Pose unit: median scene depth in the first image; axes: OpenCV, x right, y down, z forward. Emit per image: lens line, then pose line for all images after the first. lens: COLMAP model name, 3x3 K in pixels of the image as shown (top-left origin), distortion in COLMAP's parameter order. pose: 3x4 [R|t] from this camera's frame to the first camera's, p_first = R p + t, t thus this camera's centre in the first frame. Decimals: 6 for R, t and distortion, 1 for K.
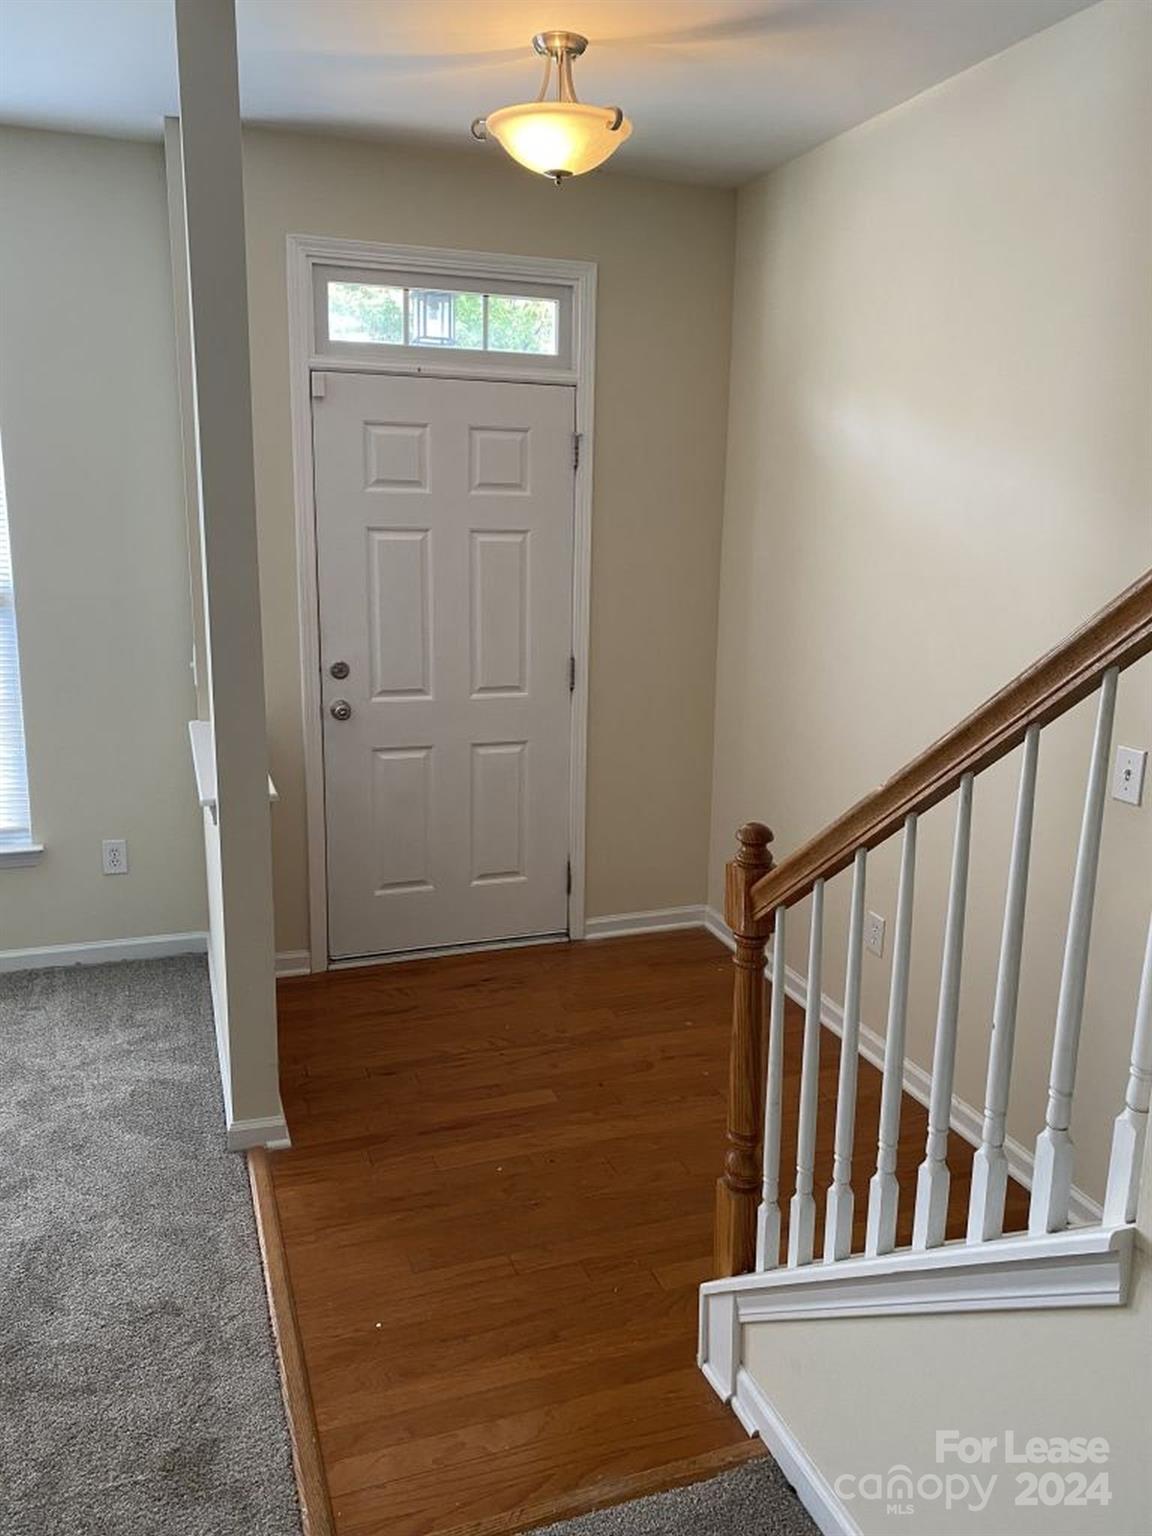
lens RADIAL K [[1164.0, 0, 576.0], [0, 1164.0, 768.0], [0, 0, 1]] dist [0.065693, -0.094752]
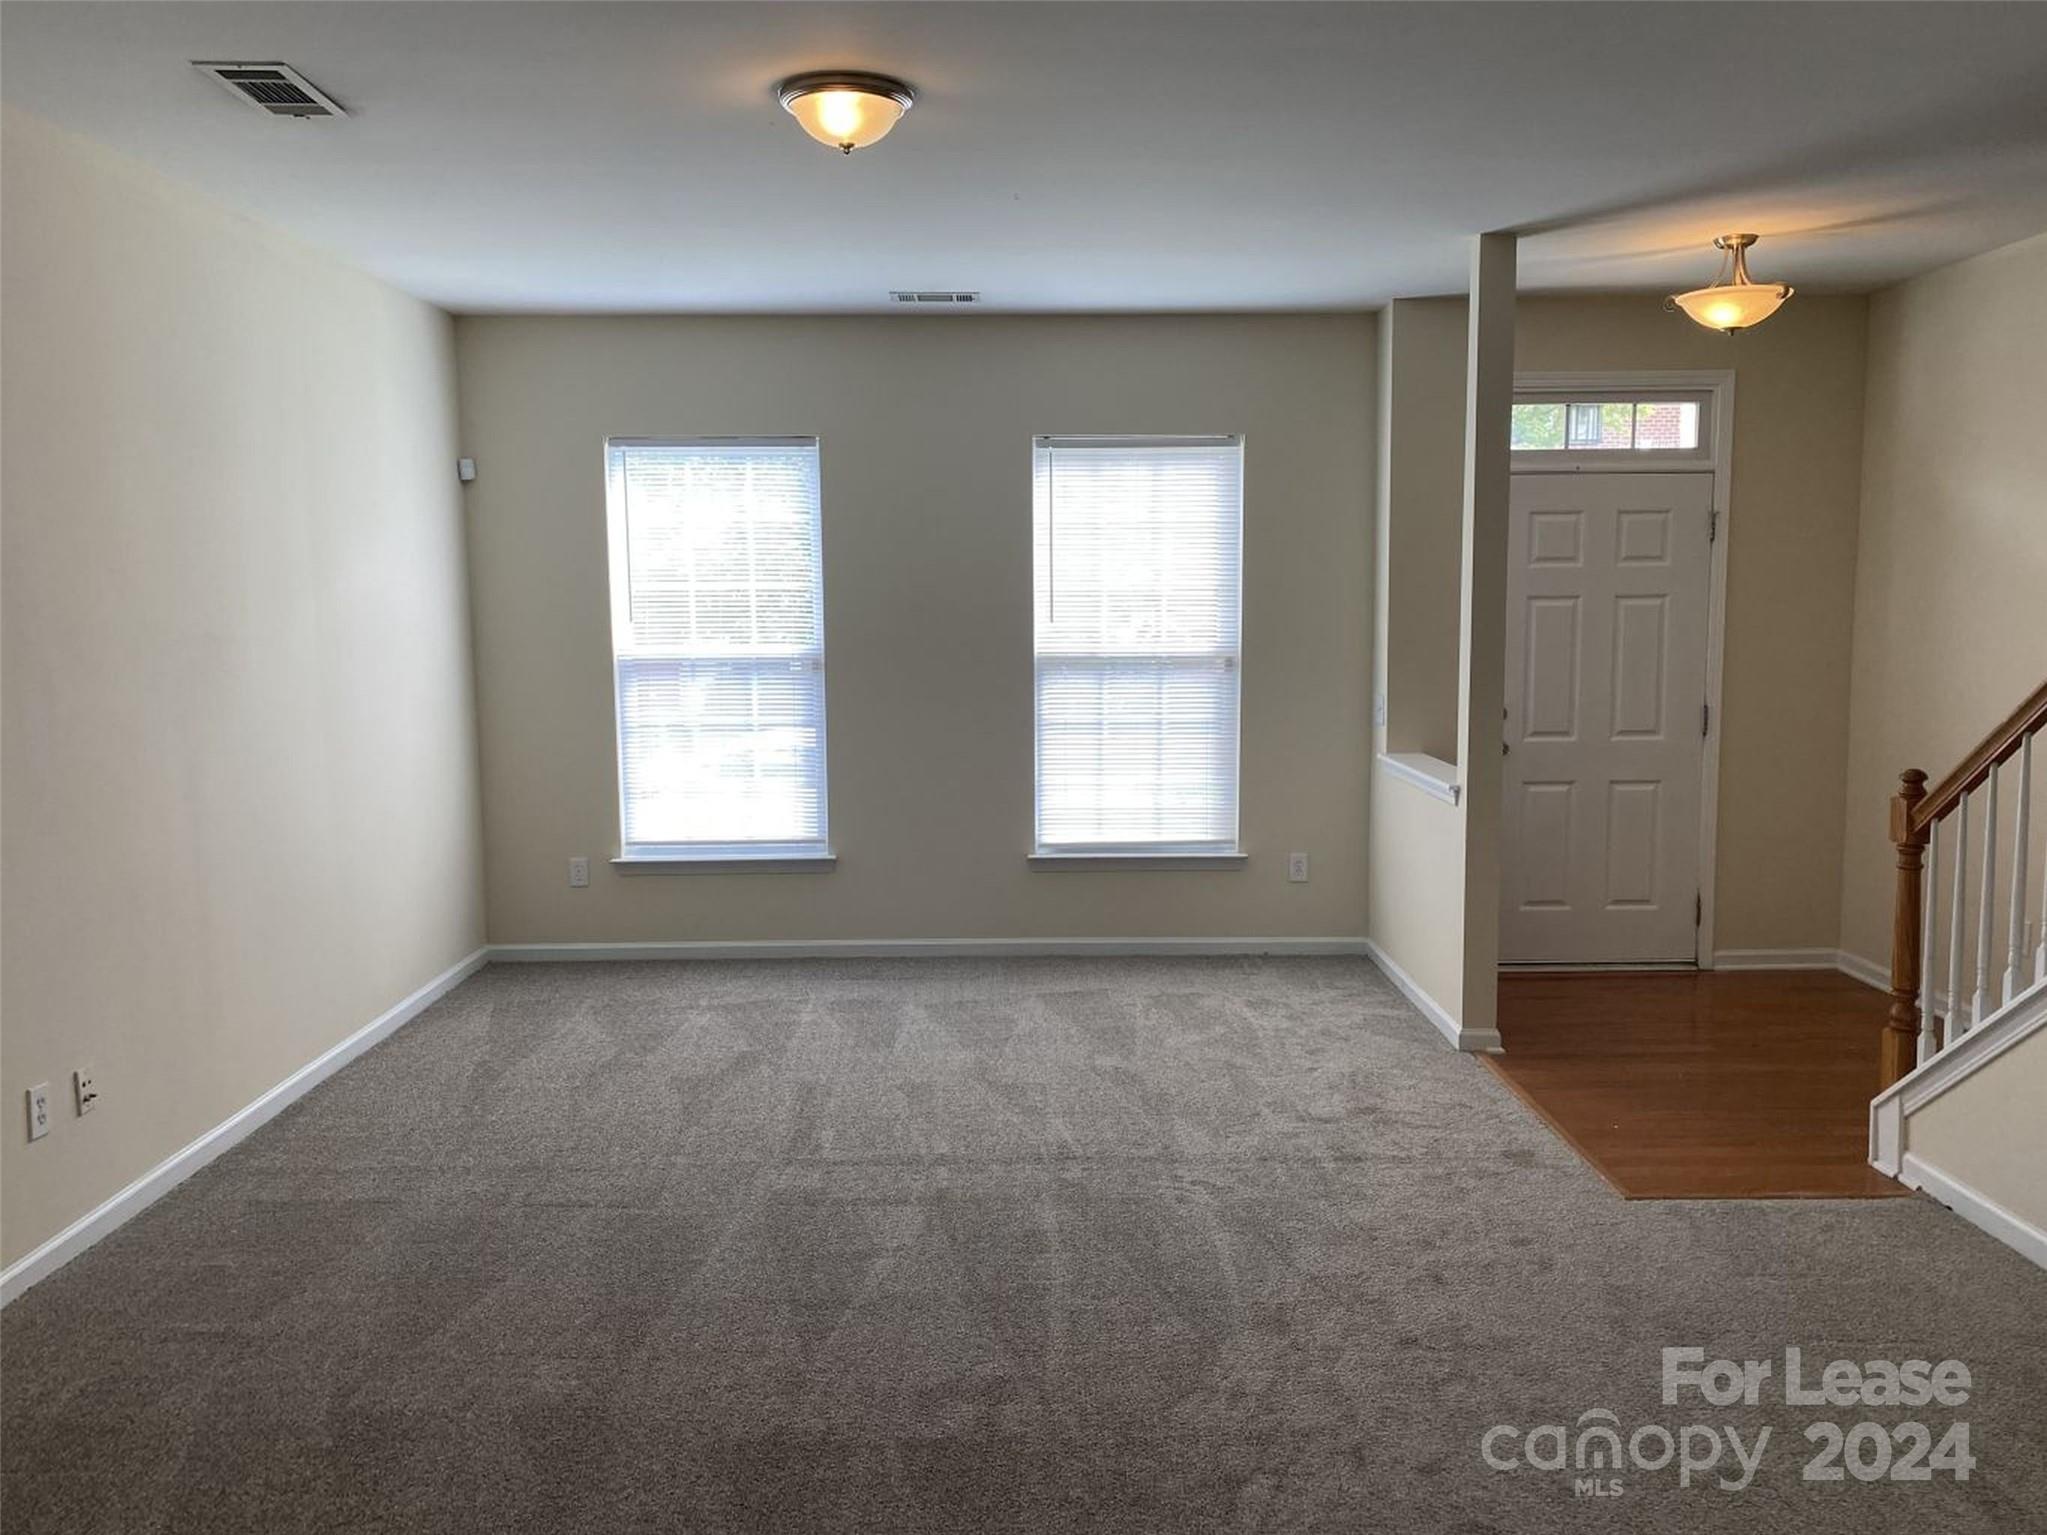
lens RADIAL K [[1551.2, 0, 1023.5], [0, 1551.2, 767.5], [0, 0, 1]] dist [0.065693, -0.094752]
pose [[0.945223, 0.008796, -0.326308, -0.197782], [-0.046313, 0.993139, -0.107382, 0.233563], [0.323125, 0.116612, 0.939144, -0.924479]]
